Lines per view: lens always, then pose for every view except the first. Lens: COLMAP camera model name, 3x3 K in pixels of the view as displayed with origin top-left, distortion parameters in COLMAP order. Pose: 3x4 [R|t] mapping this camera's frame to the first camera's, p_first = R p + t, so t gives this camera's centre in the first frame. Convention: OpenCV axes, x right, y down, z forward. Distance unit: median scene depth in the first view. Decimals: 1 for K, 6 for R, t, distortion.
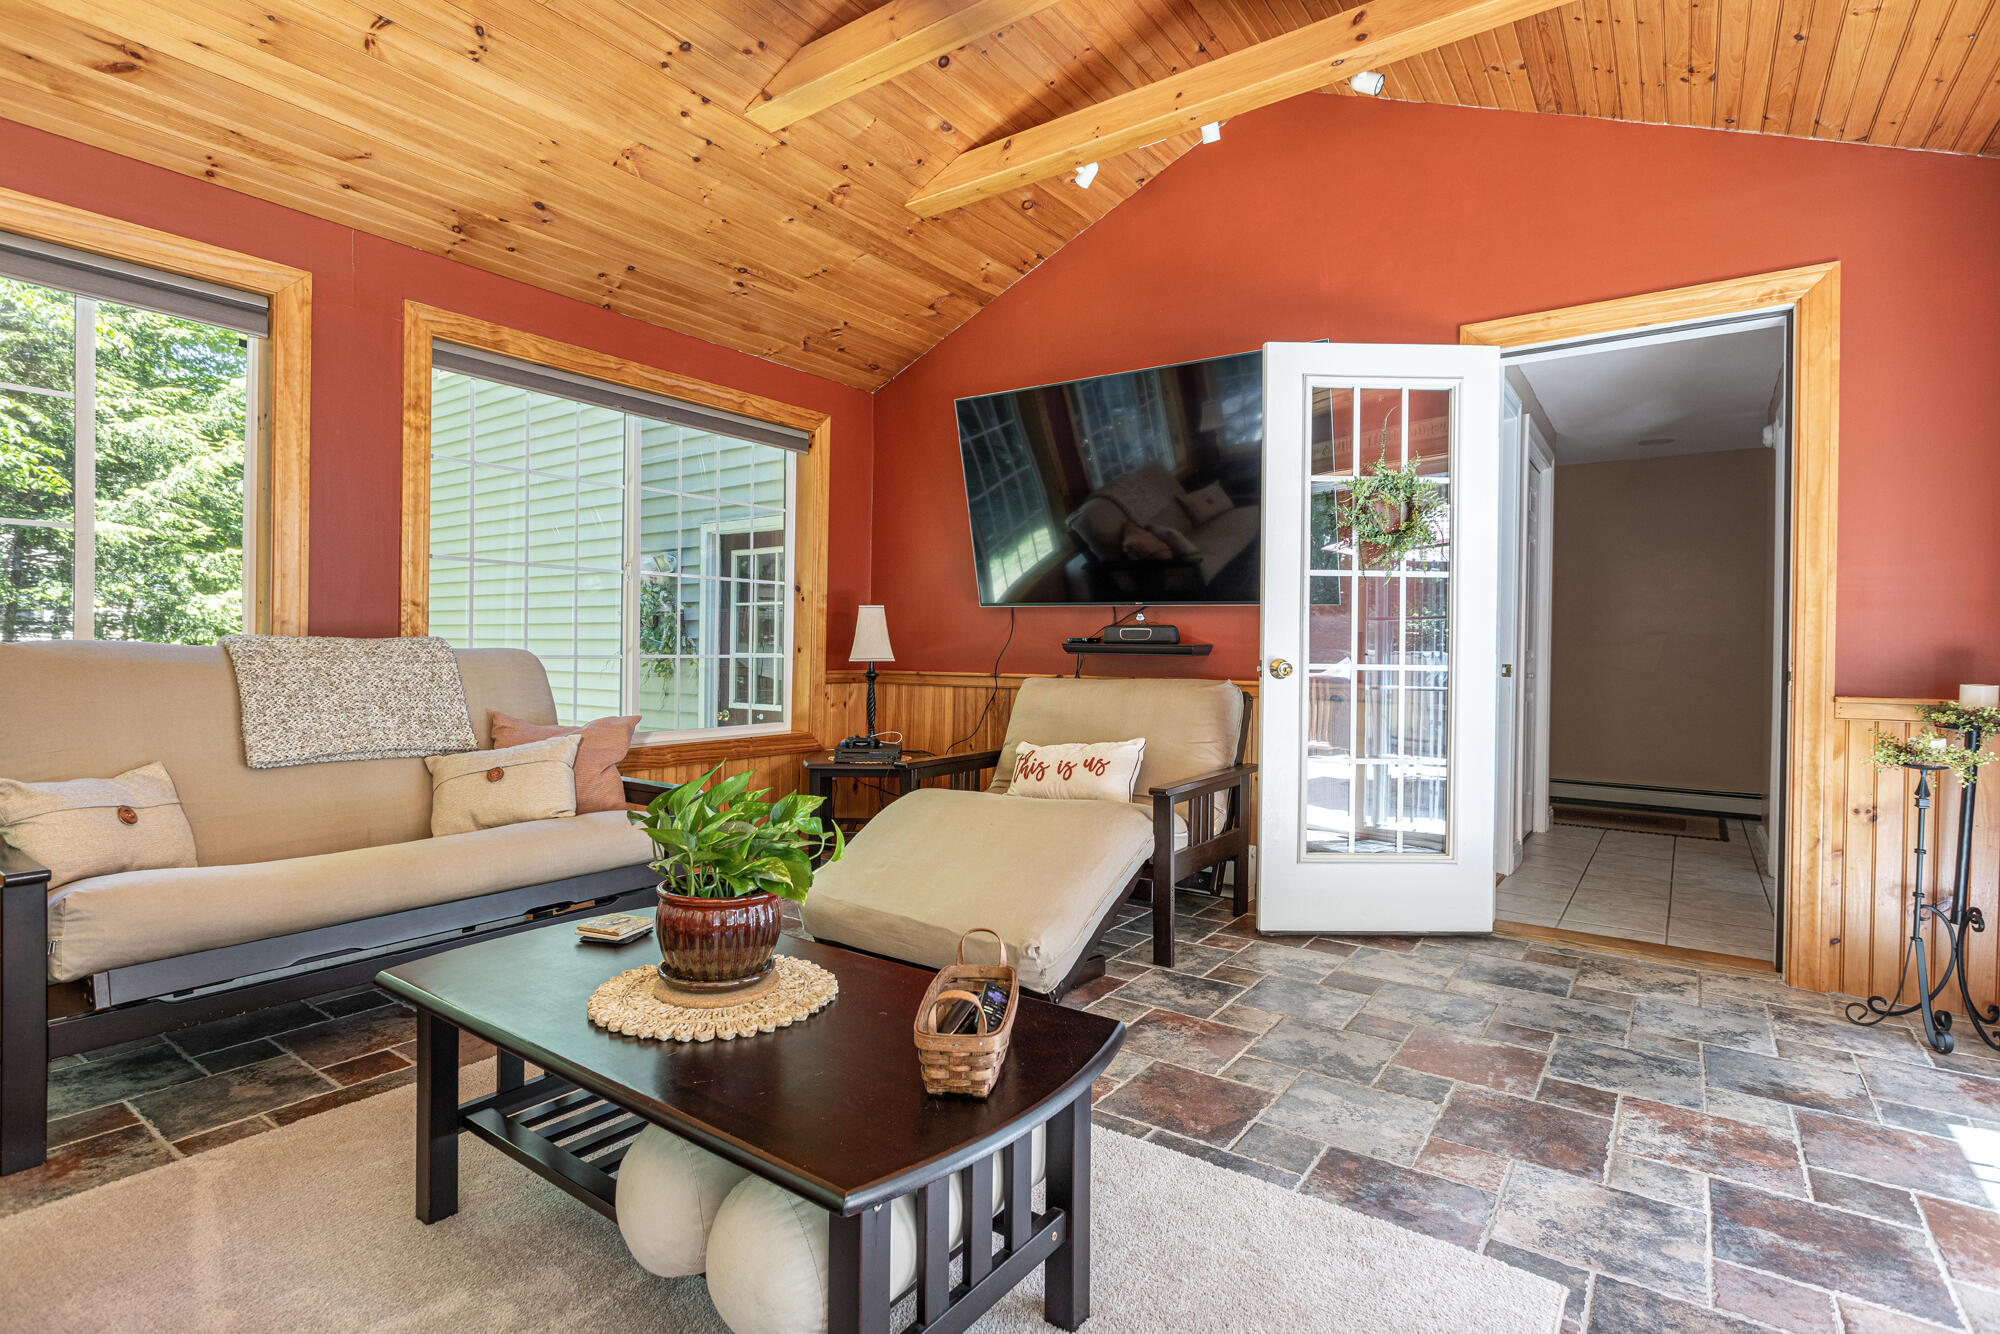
lens RADIAL K [[938.0, 0, 1005.7], [0, 938.0, 663.5], [0, 0, 1]] dist [-0.009718, 0.000116]
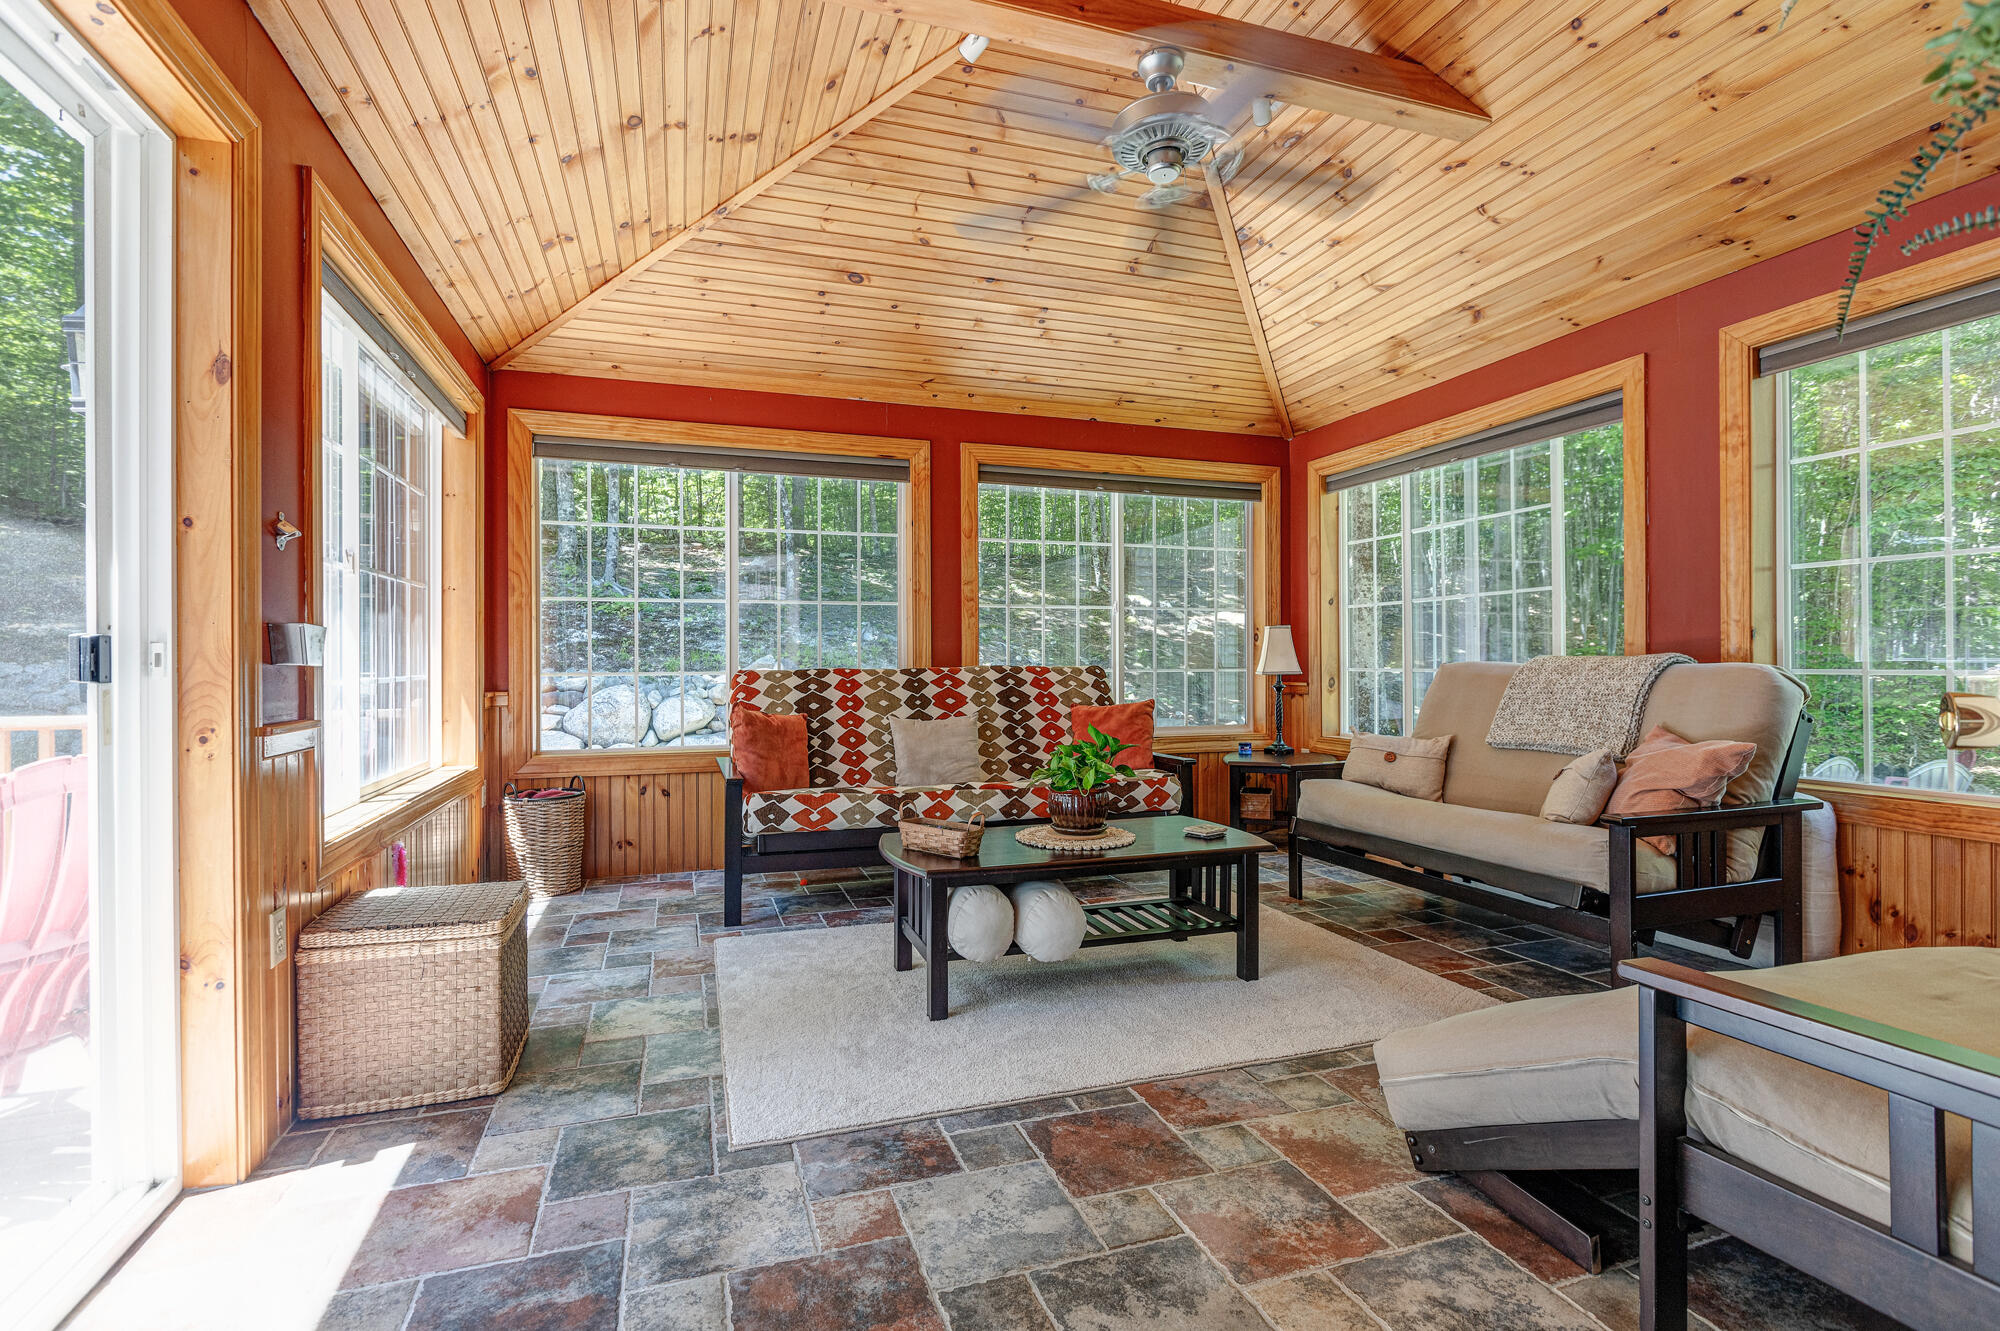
lens RADIAL K [[938.0, 0, 996.5], [0, 938.0, 662.7], [0, 0, 1]] dist [-0.009718, 0.000116]
pose [[-0.576945, -0.007077, -0.816753, 1.059217], [-0.008945, 0.999957, -0.002346, -0.012354], [0.816734, 0.005952, -0.576983, 1.489298]]
